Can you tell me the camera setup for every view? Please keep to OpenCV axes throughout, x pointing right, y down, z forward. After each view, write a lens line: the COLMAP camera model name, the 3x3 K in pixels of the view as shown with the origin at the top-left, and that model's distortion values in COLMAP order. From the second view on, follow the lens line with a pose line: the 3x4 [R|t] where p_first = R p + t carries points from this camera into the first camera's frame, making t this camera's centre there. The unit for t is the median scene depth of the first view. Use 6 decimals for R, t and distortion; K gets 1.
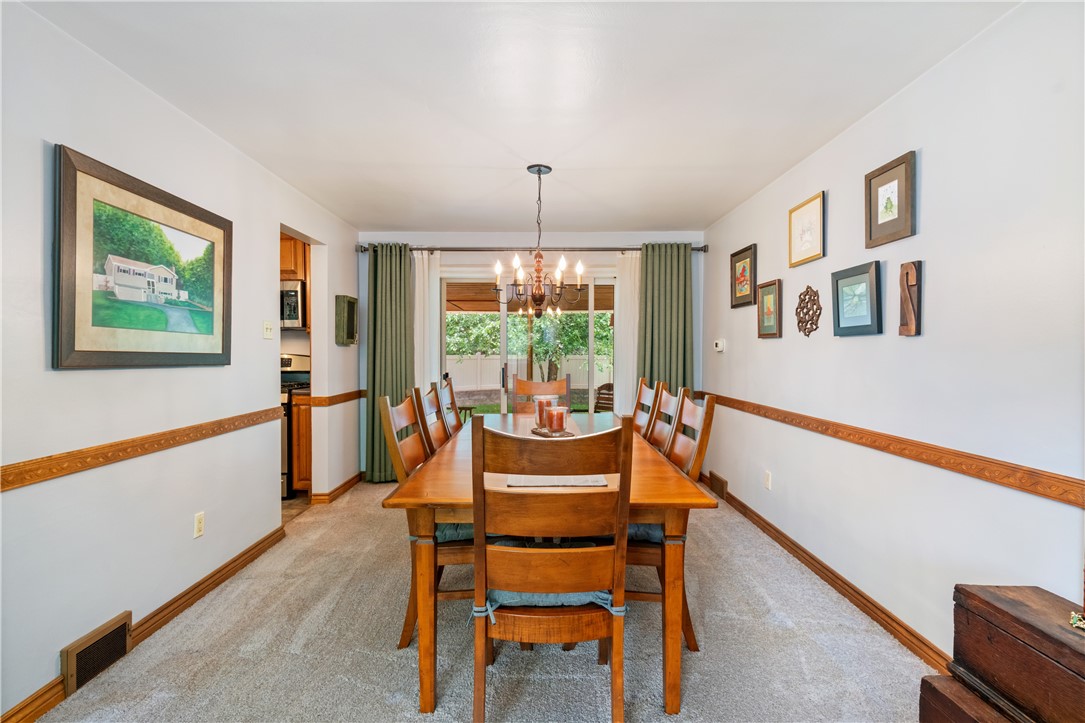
lens RADIAL K [[542.0, 0, 538.8], [0, 542.0, 362.5], [0, 0, 1]] dist [0.014274, -0.001366]
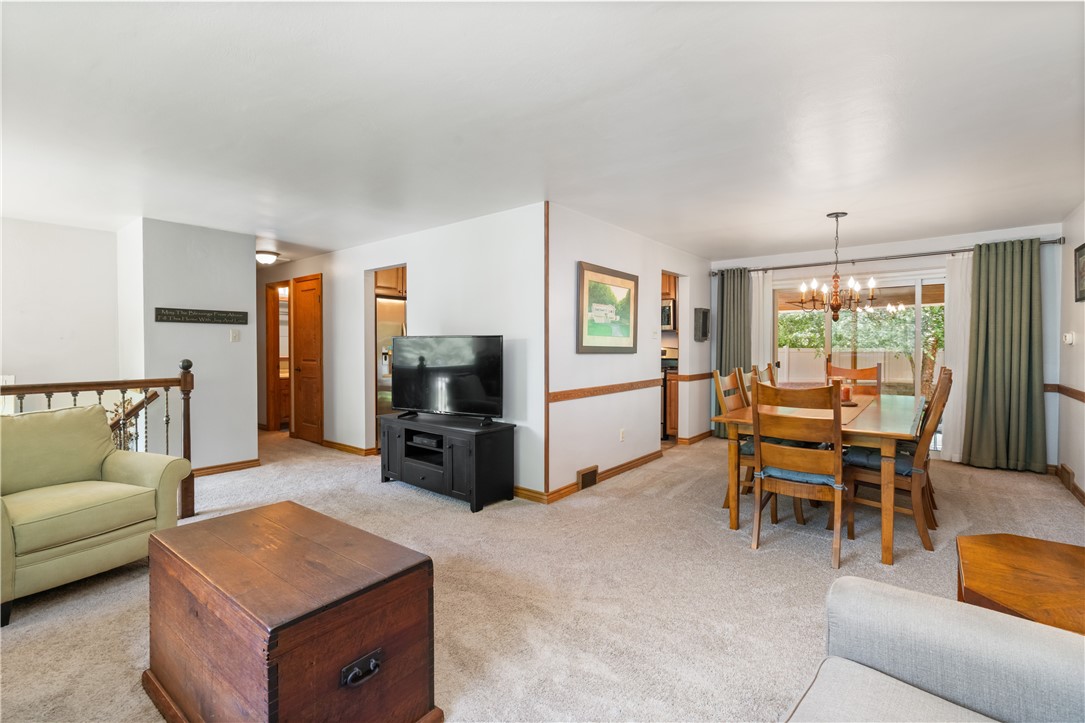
lens RADIAL K [[493.7, 0, 526.7], [0, 493.7, 355.1], [0, 0, 1]] dist [-0.006161, 0.002094]
pose [[0.767182, 0.008962, -0.641367, 0.237961], [-0.009212, 0.999953, 0.002954, 0.010156], [0.641363, 0.003642, 0.767229, -0.560968]]
